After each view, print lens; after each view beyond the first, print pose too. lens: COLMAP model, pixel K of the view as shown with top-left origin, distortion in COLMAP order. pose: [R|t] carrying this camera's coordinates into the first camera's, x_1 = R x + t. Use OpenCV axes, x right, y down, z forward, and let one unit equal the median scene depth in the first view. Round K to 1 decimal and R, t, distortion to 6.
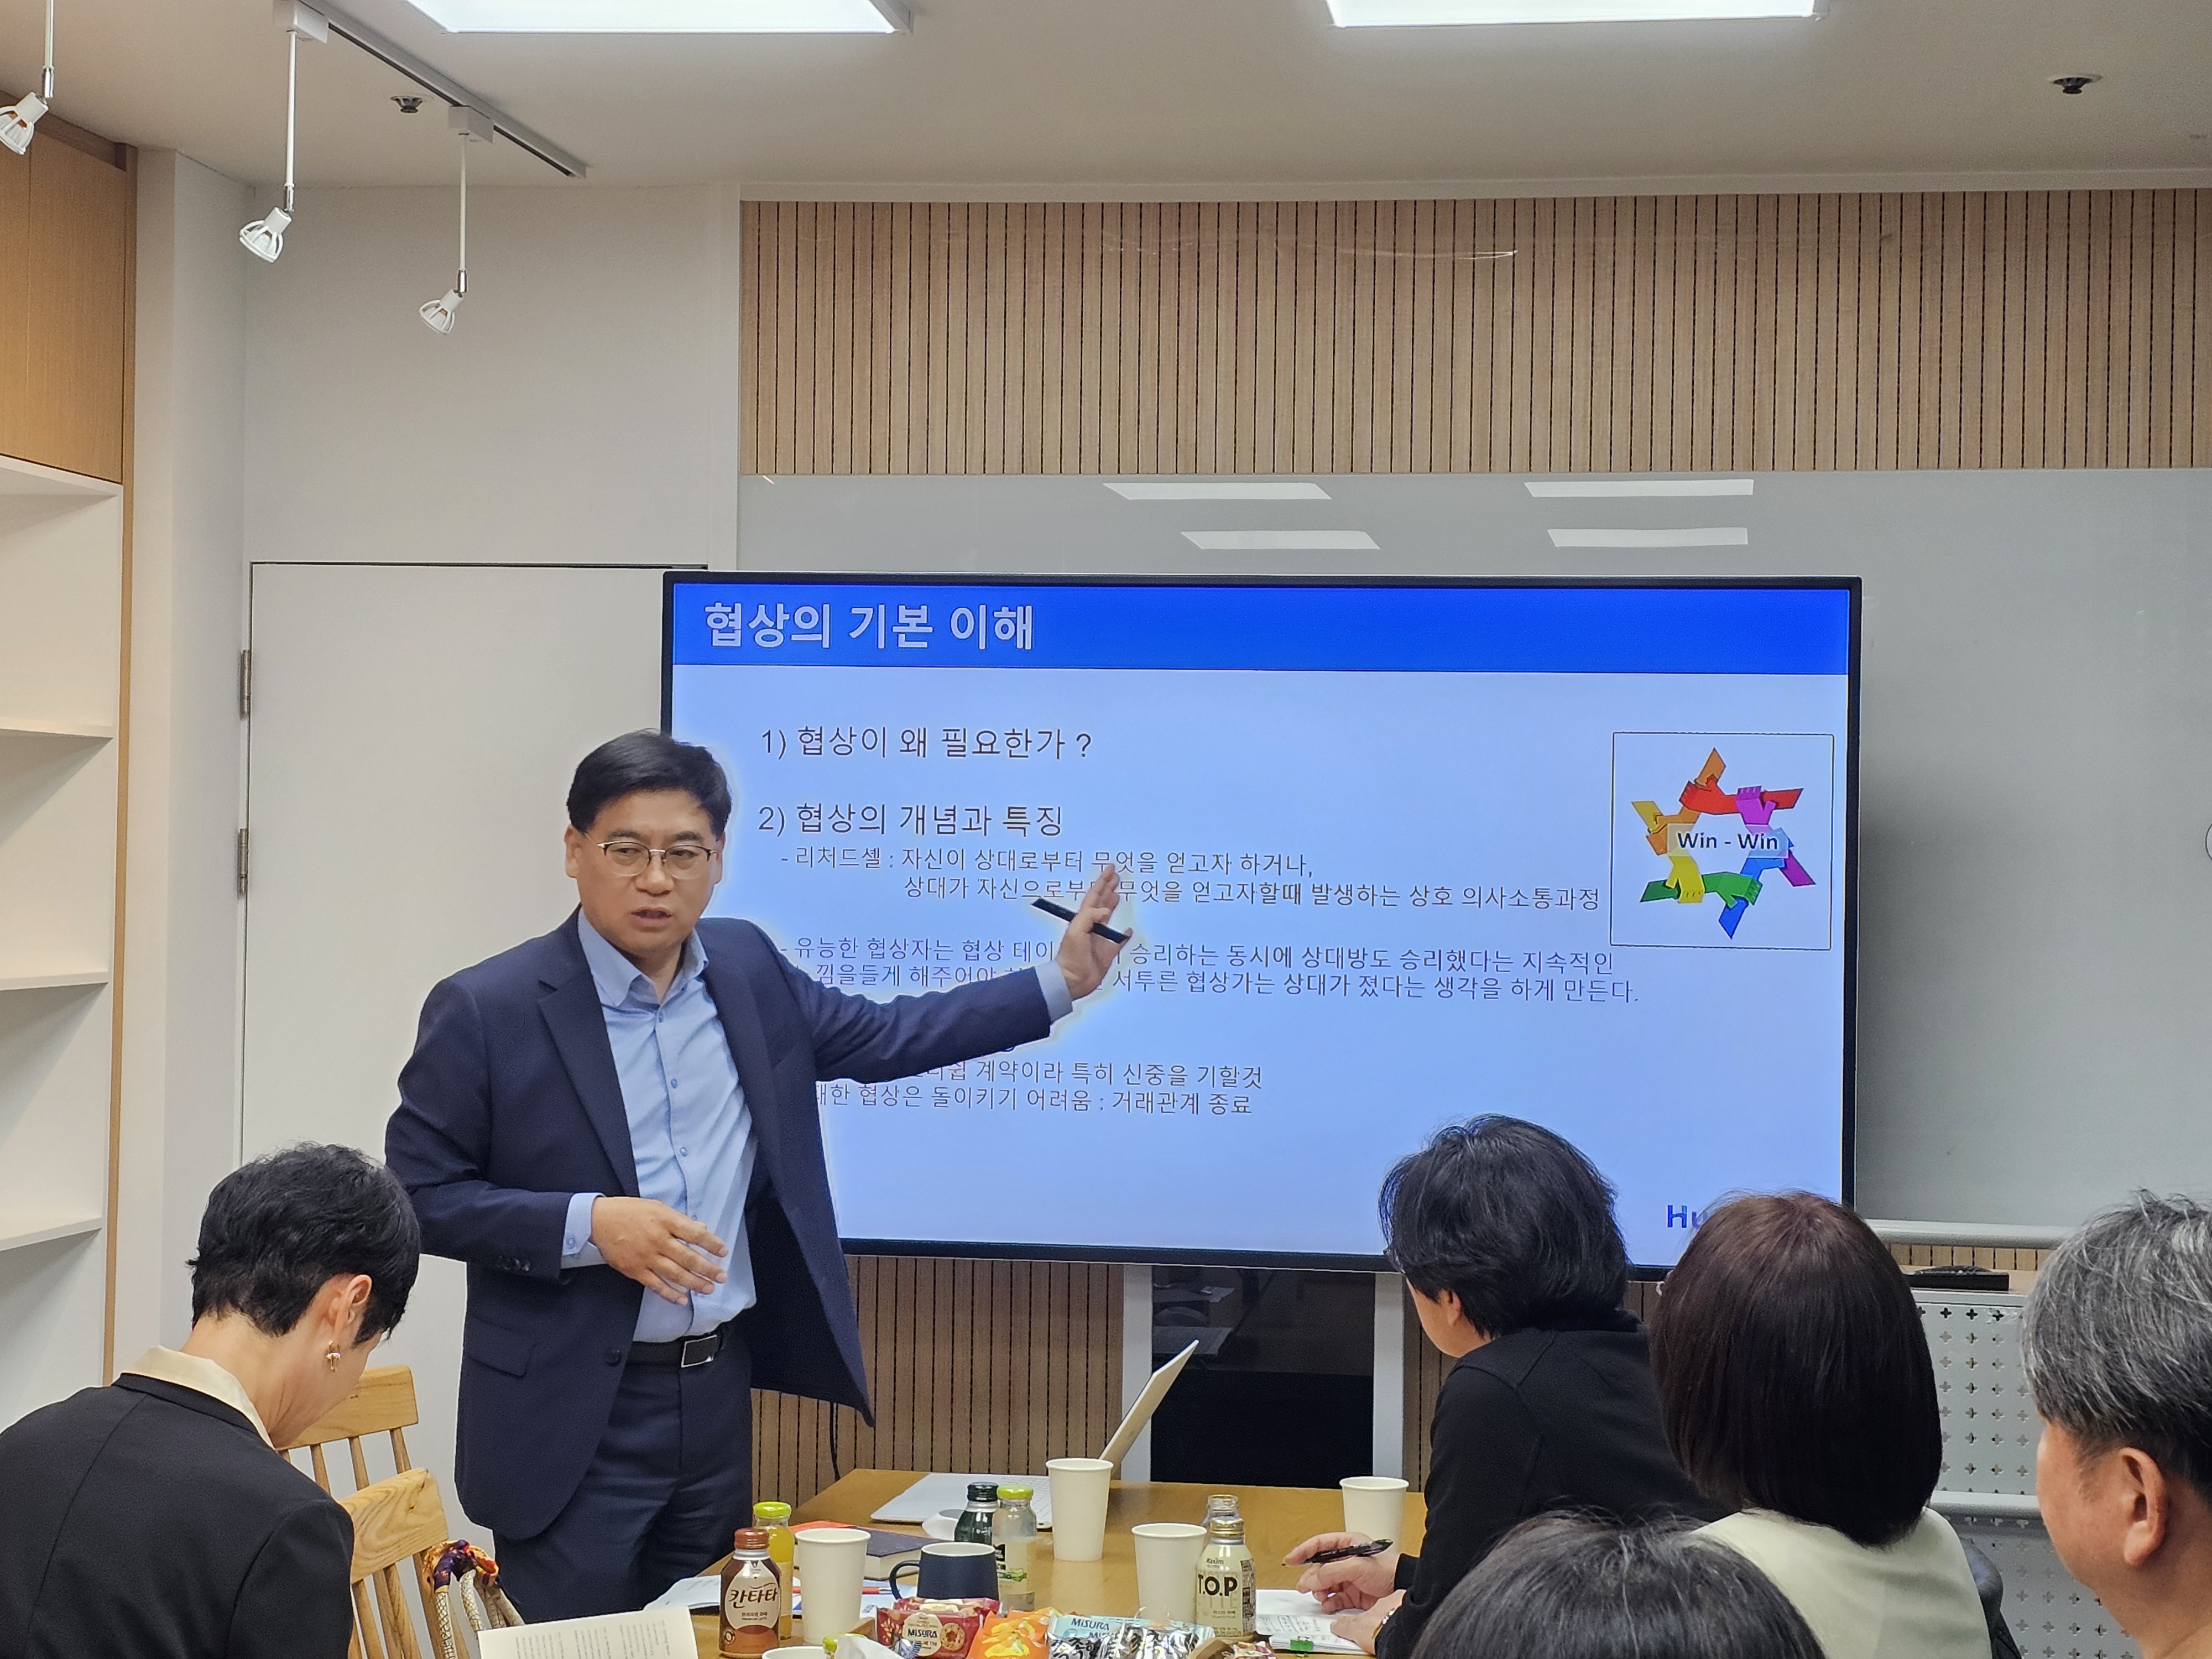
lens RADIAL K [[4464.4, 0, 1055.9], [0, 4464.4, 807.6], [0, 0, 1]] dist [0.233256, -0.978365]
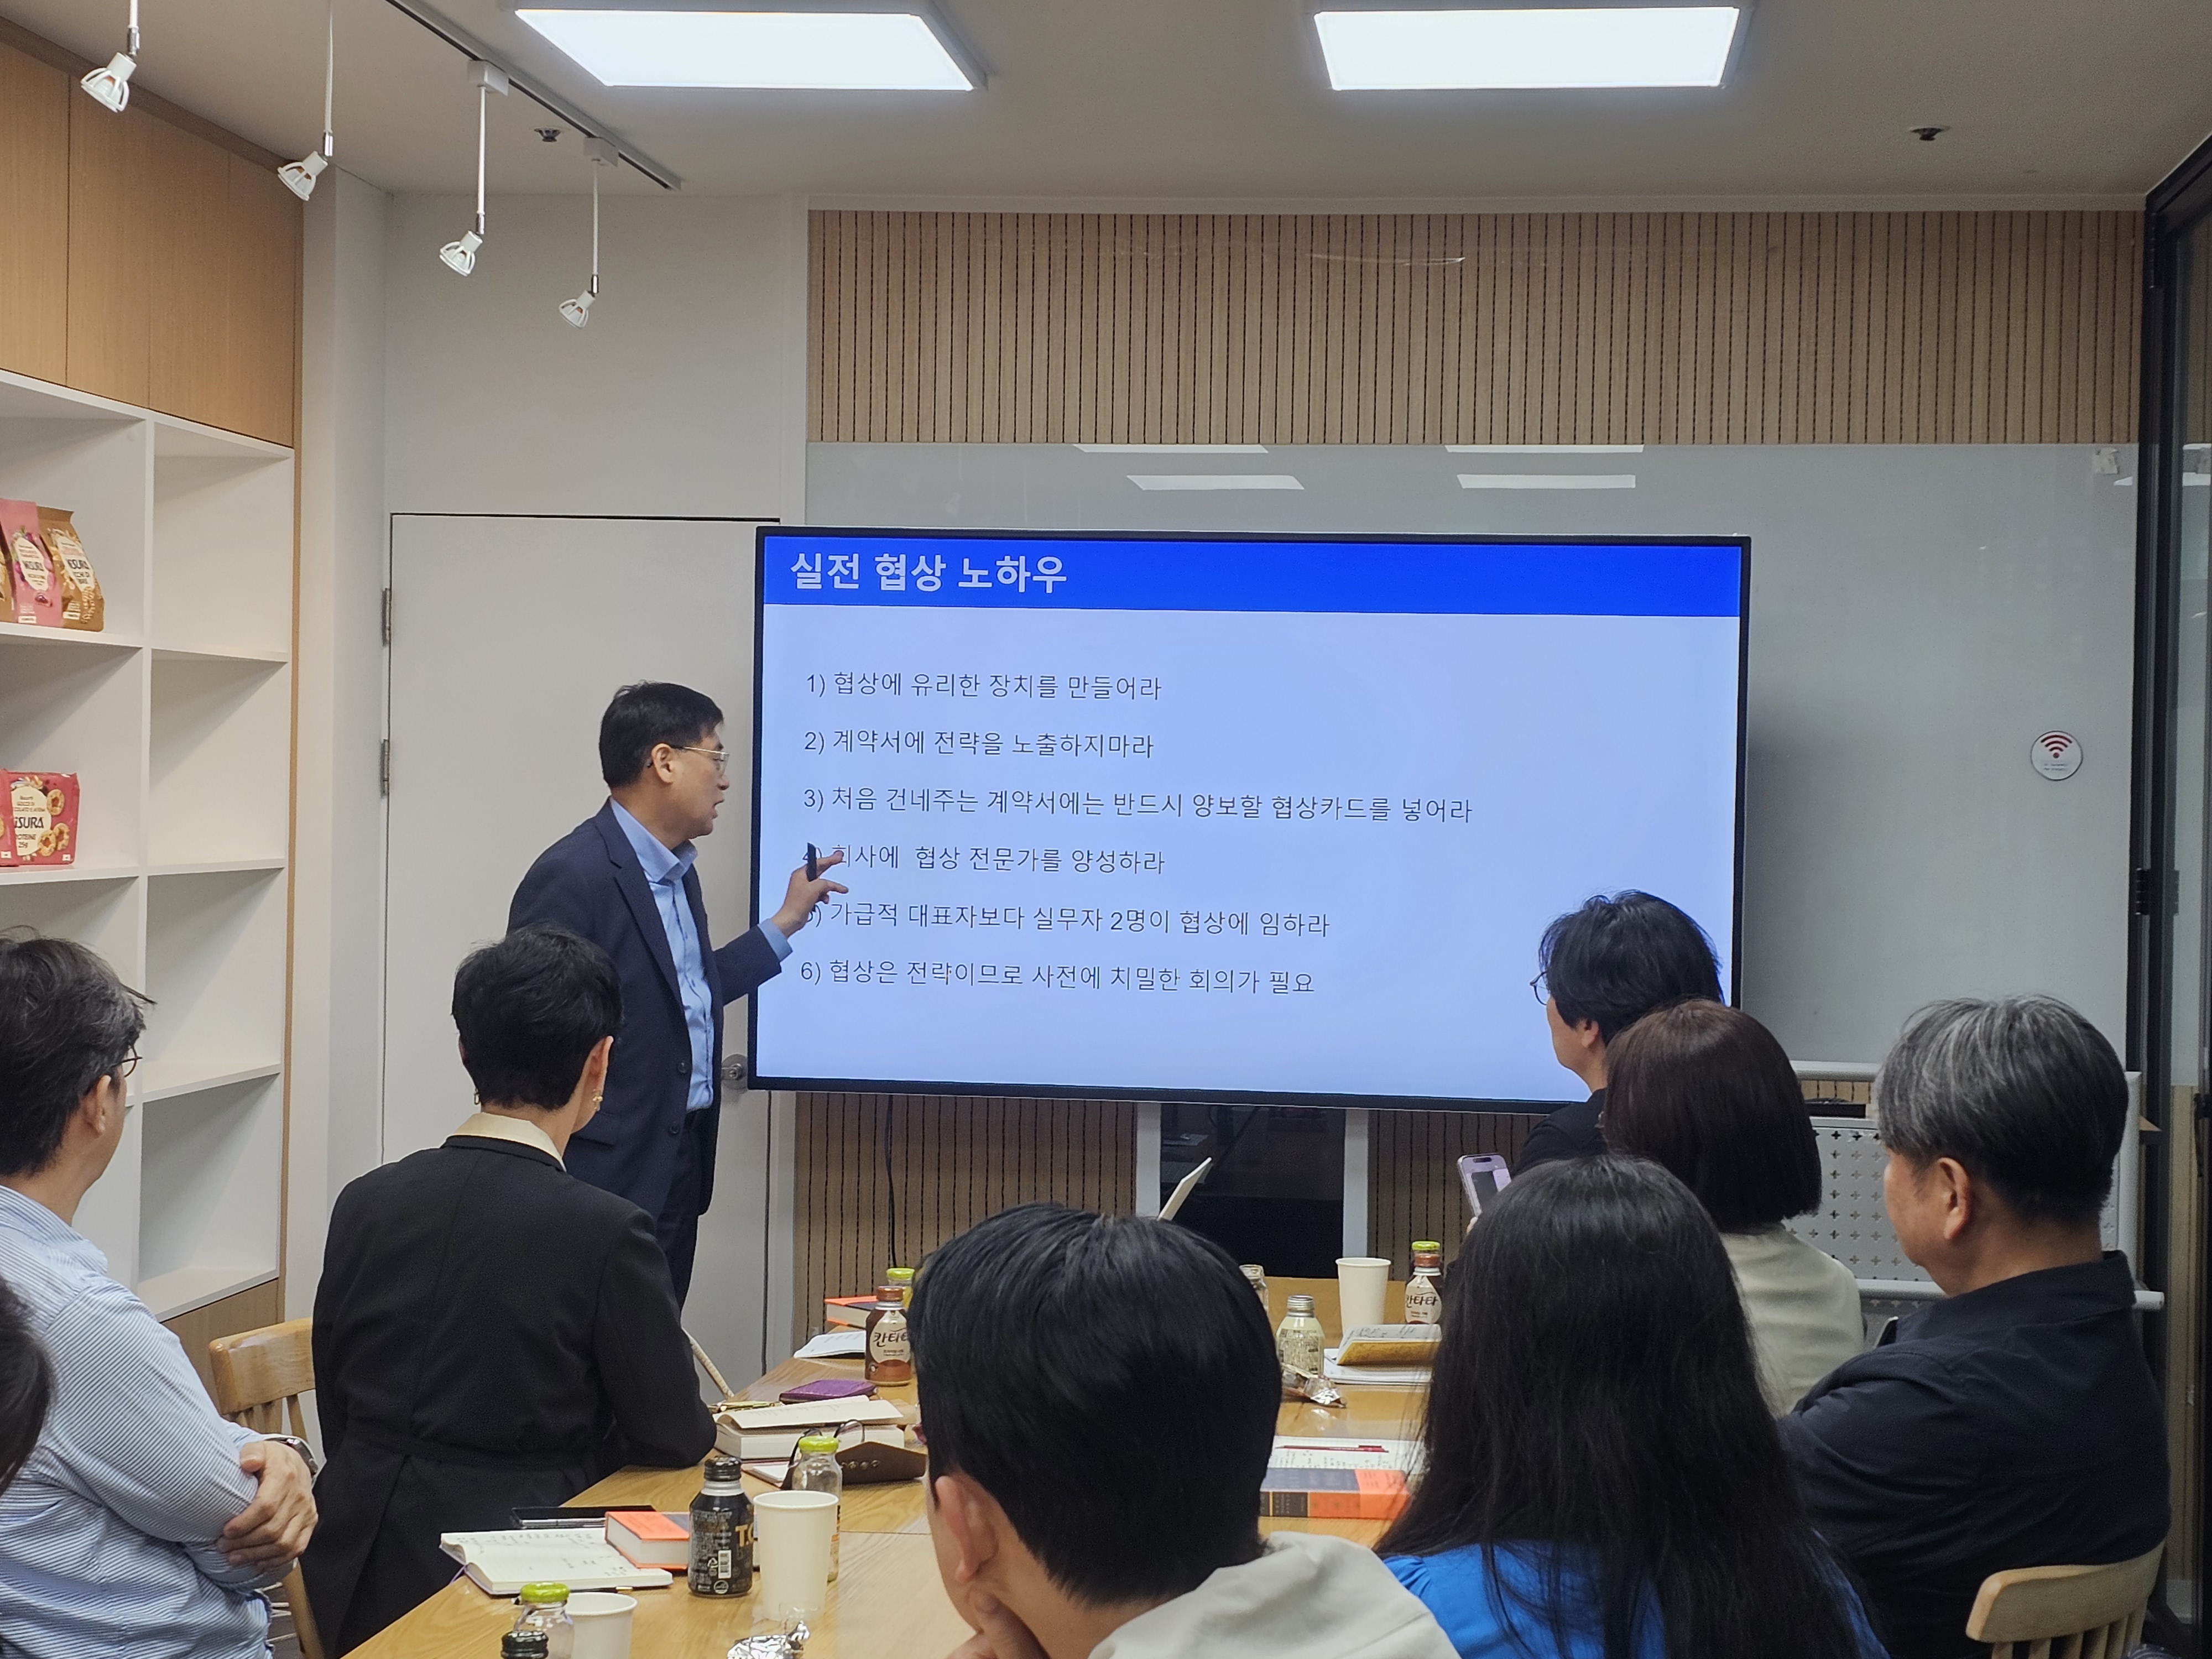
lens RADIAL K [[4328.2, 0, 1058.4], [0, 4328.2, 838.5], [0, 0, 1]] dist [0.216295, -0.847540]
pose [[0.999631, 0.002704, 0.027013, -0.036673], [-0.003412, 0.999651, 0.026194, 0.000314], [-0.026932, -0.026276, 0.999292, -0.160029]]
